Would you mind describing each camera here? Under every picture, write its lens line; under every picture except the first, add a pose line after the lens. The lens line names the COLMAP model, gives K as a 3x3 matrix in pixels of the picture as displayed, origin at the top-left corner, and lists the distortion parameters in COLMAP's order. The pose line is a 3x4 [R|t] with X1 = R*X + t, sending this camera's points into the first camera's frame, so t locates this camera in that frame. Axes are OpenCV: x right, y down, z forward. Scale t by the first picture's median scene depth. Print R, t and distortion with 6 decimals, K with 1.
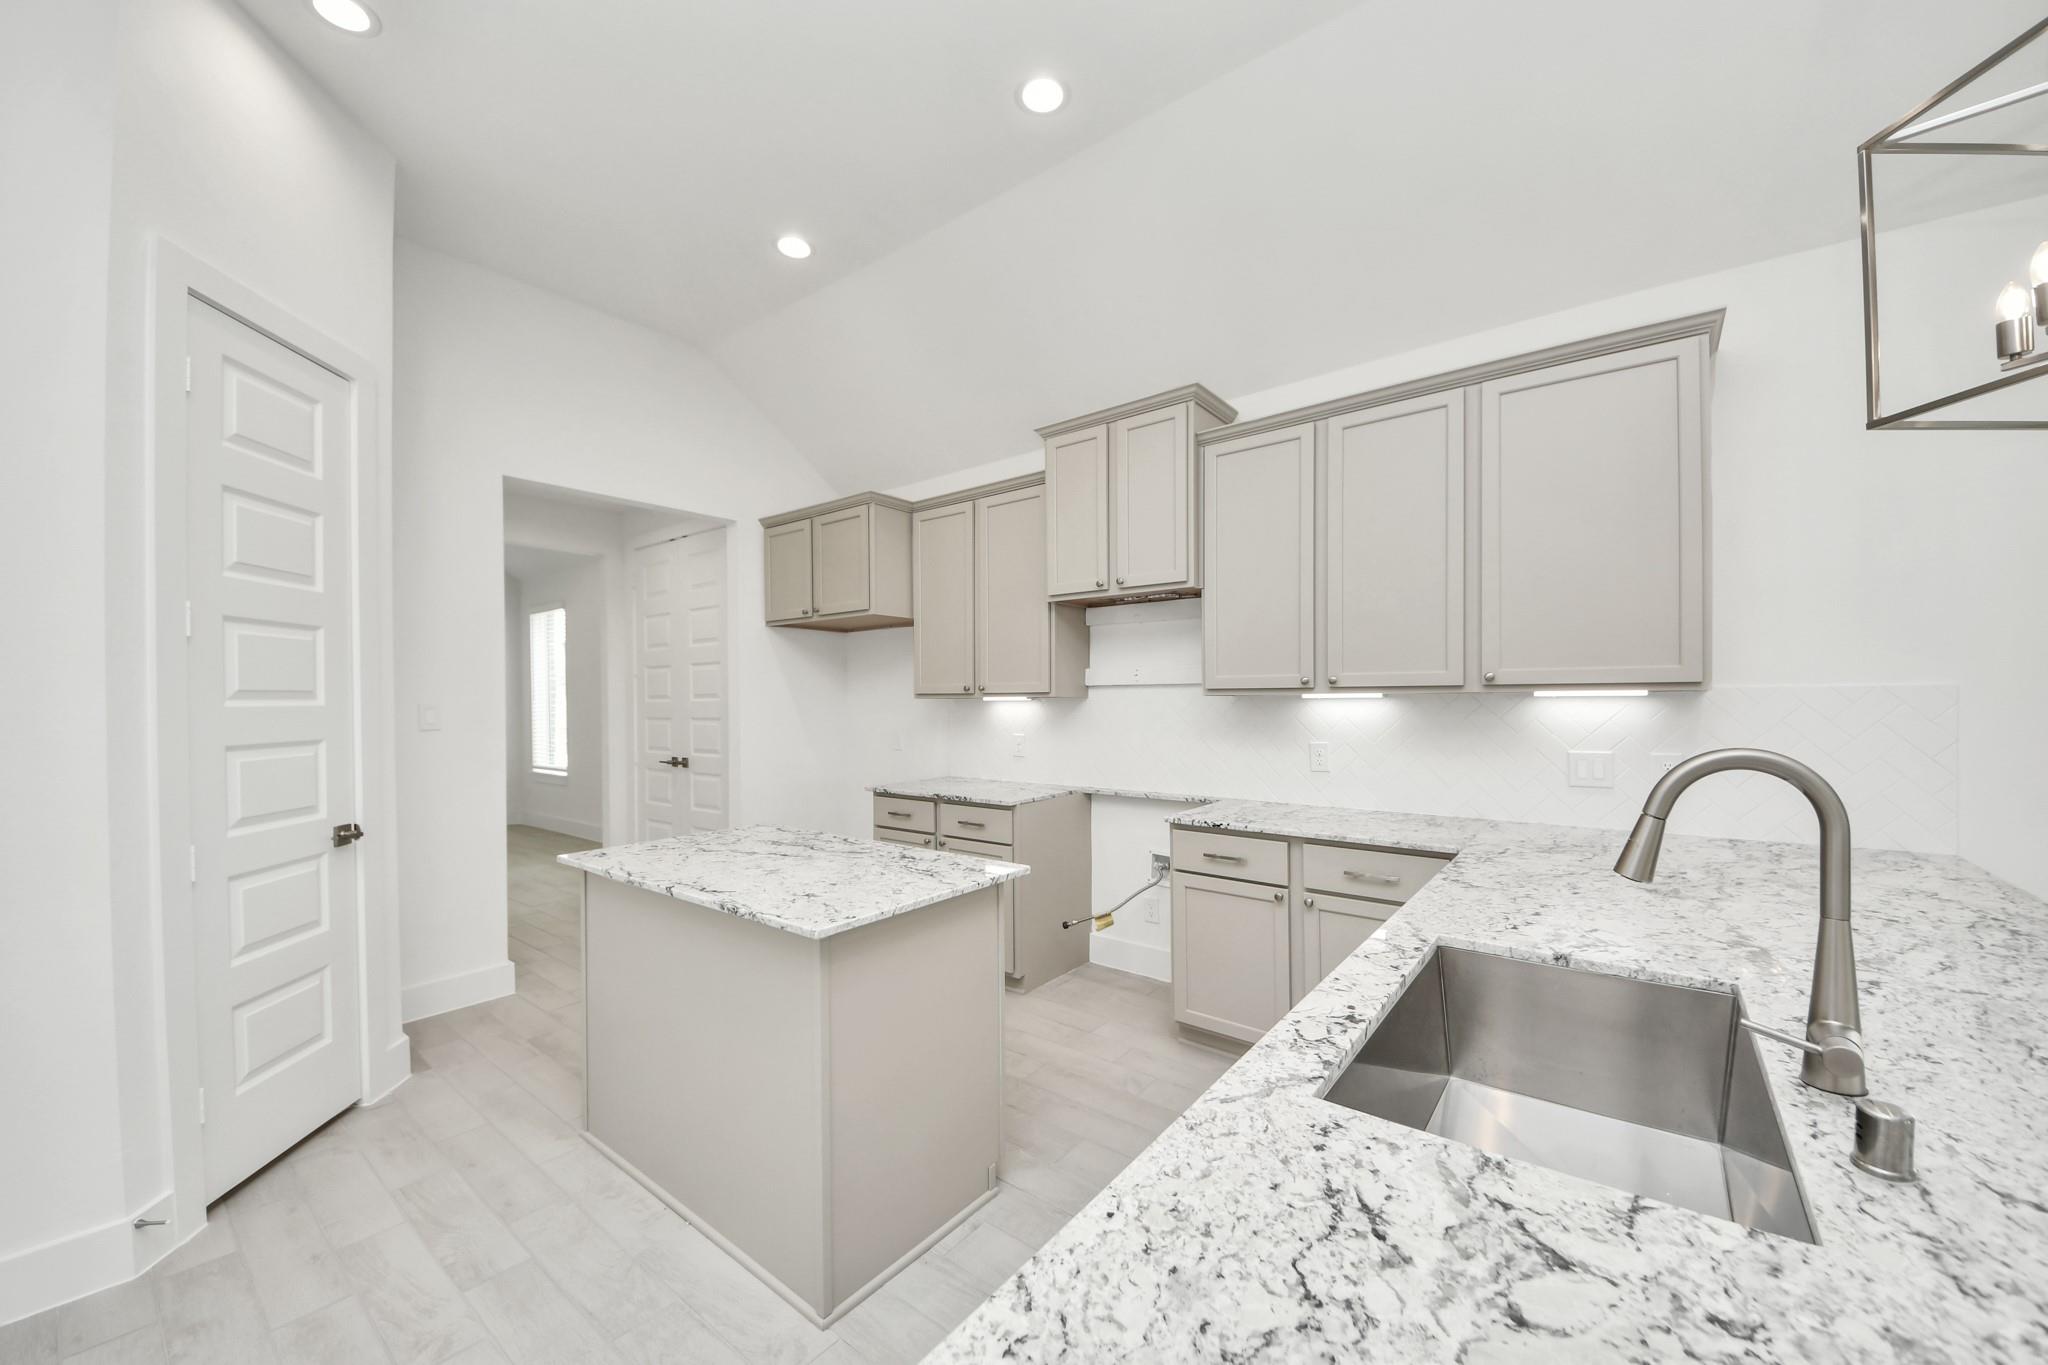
lens RADIAL K [[771.0, 0, 1024.3], [0, 771.0, 701.7], [0, 0, 1]] dist [0.009158, -0.000127]
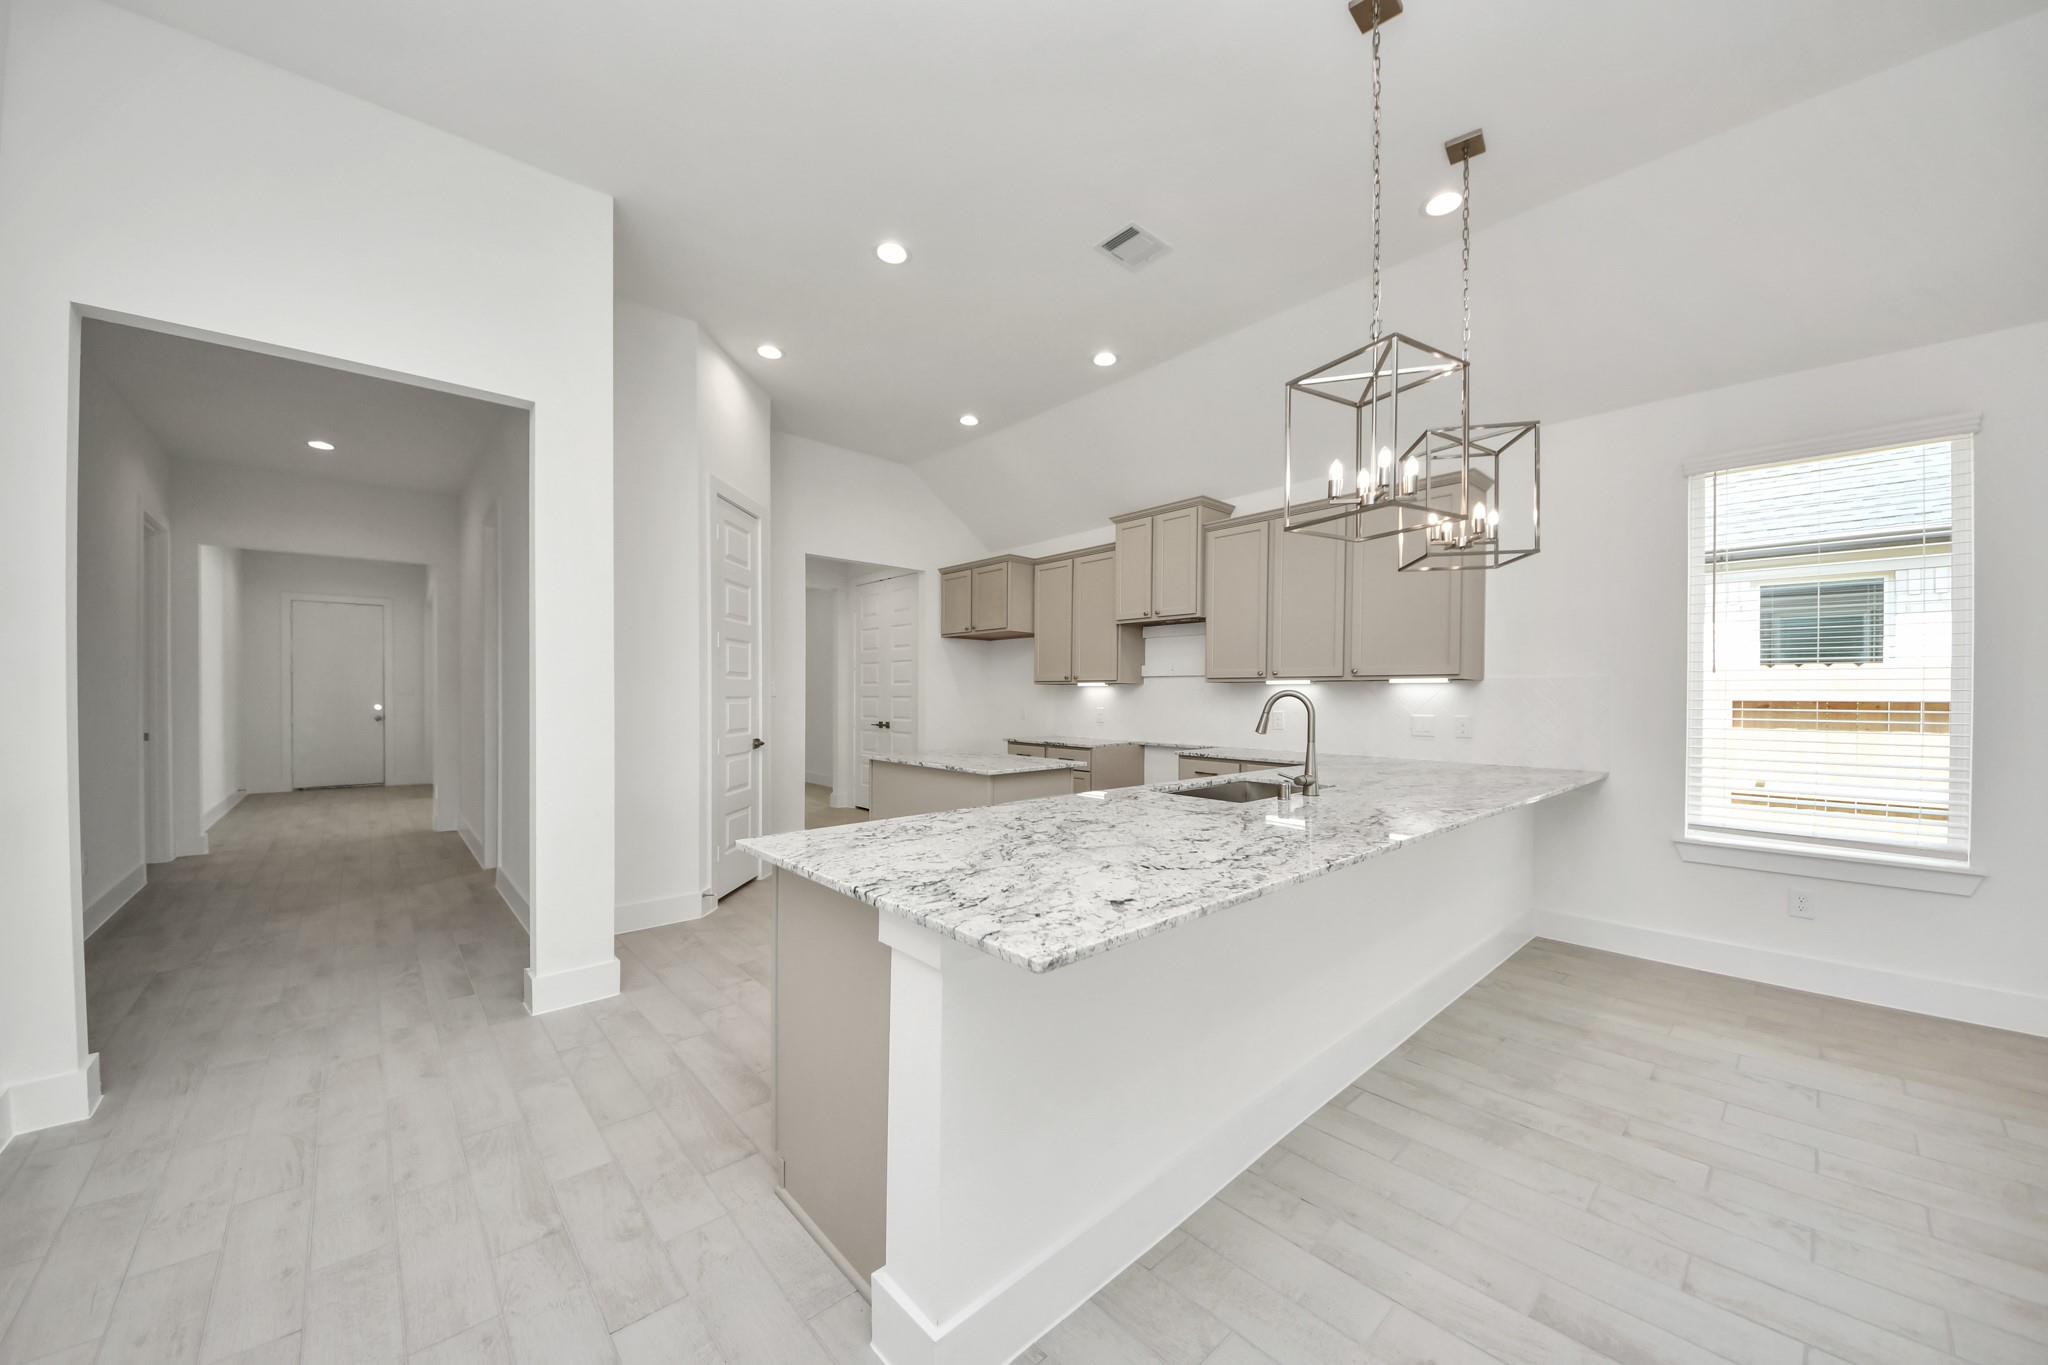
lens RADIAL K [[723.5, 0, 1032.7], [0, 723.5, 696.0], [0, 0, 1]] dist [0.006270, -0.000068]
pose [[0.988320, 0.013708, -0.151775, 0.094984], [-0.014367, 0.999892, -0.003249, 0.030650], [0.151714, 0.005392, 0.988410, -0.554571]]
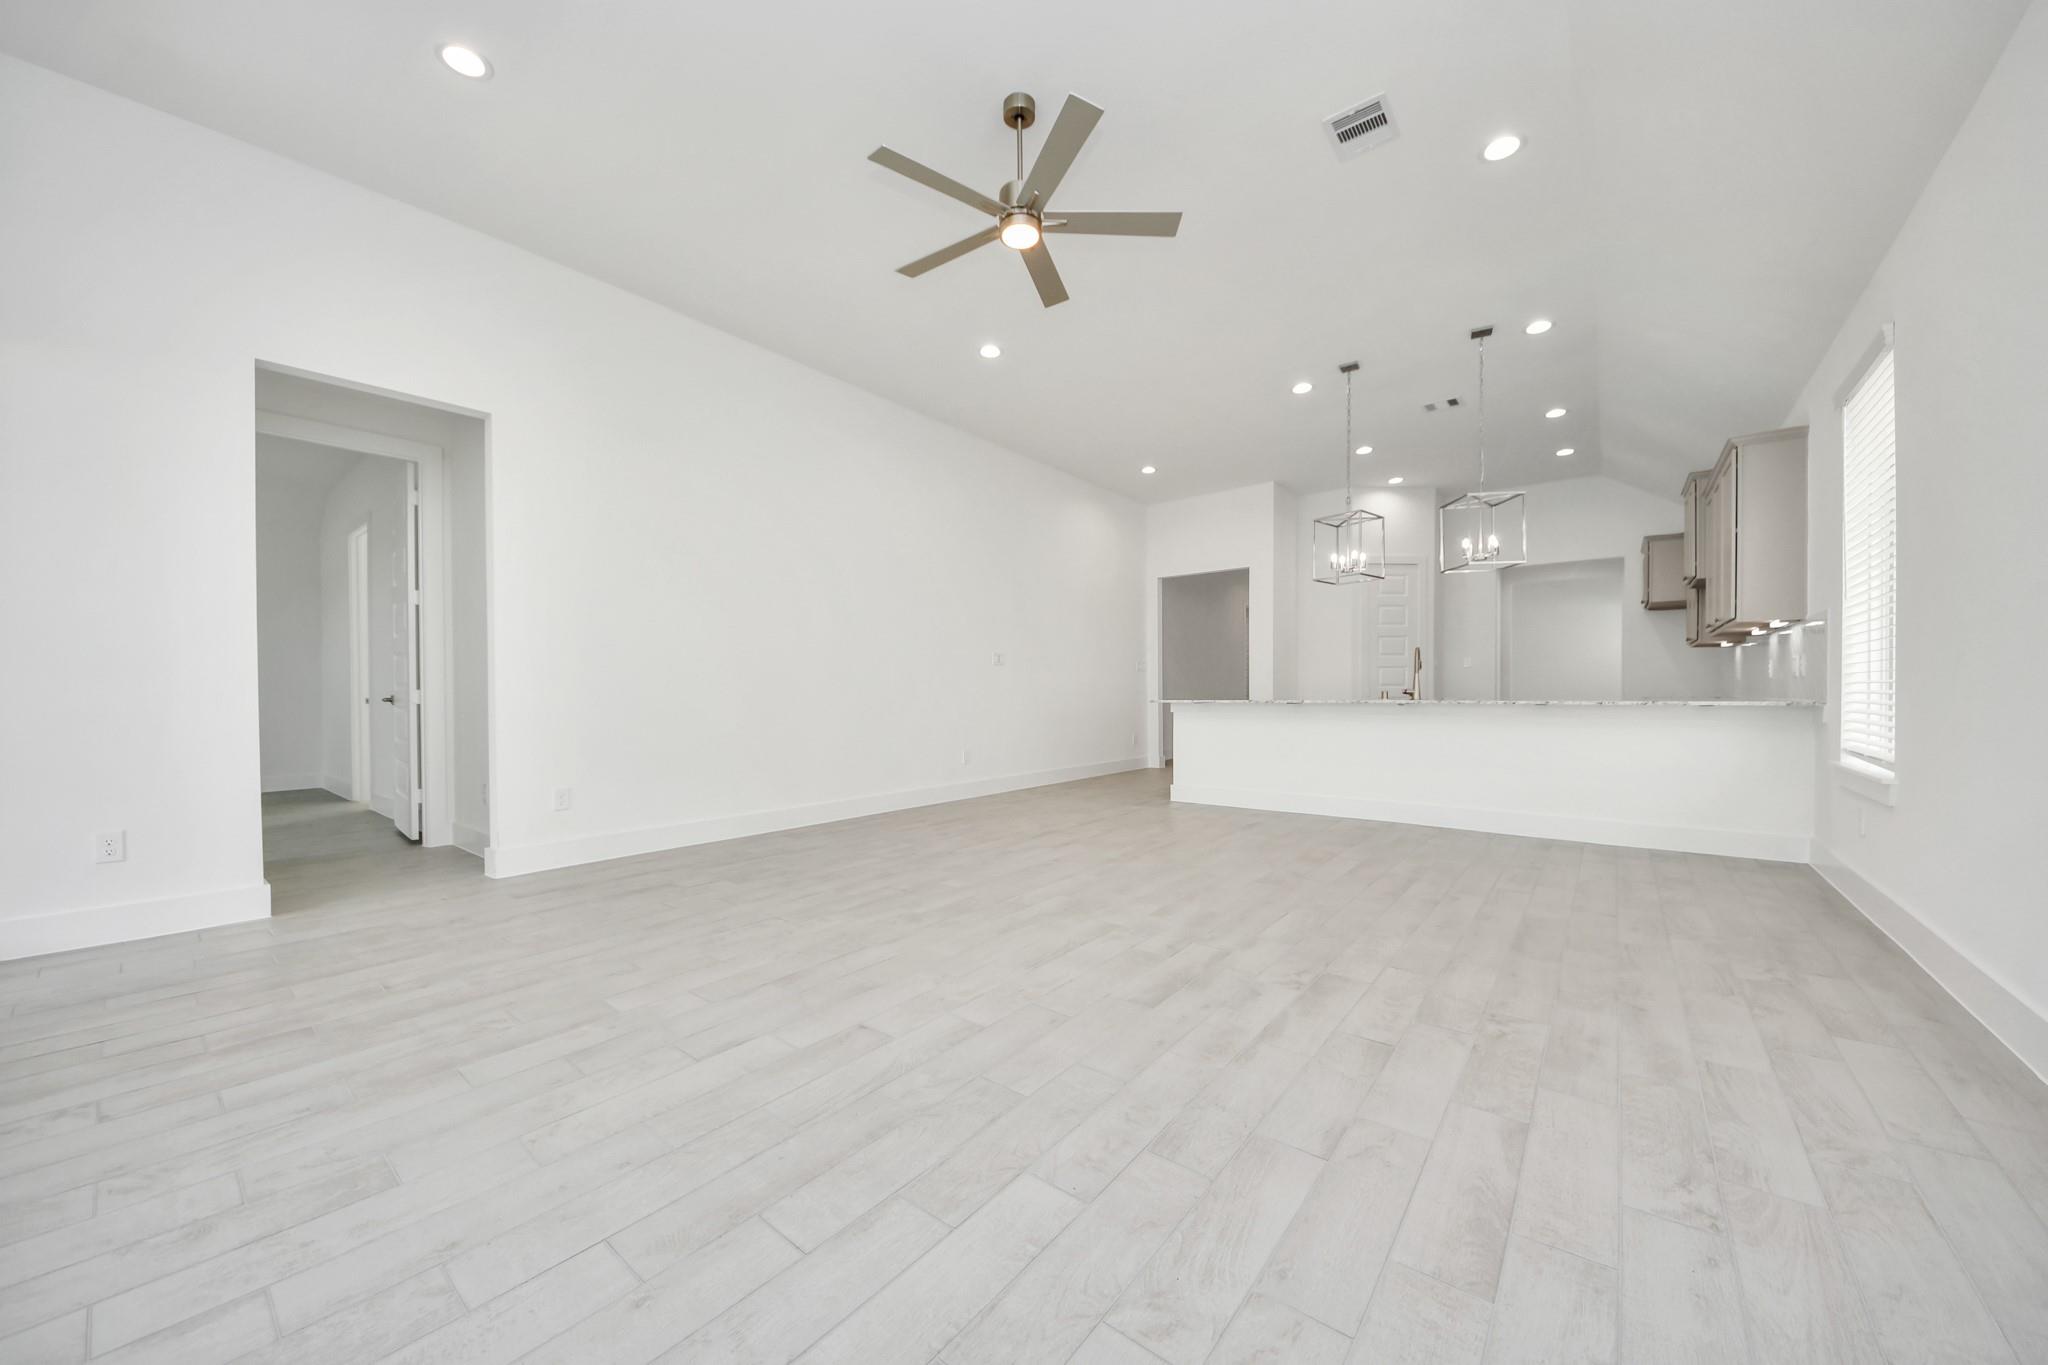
lens RADIAL K [[718.8, 0, 1001.6], [0, 718.8, 702.0], [0, 0, 1]] dist [0.006200, -0.012218]
pose [[-0.033618, 0.024164, -0.999143, 1.844089], [0.000478, 0.999708, 0.024162, 0.097366], [0.999435, 0.000335, -0.033620, -0.581678]]
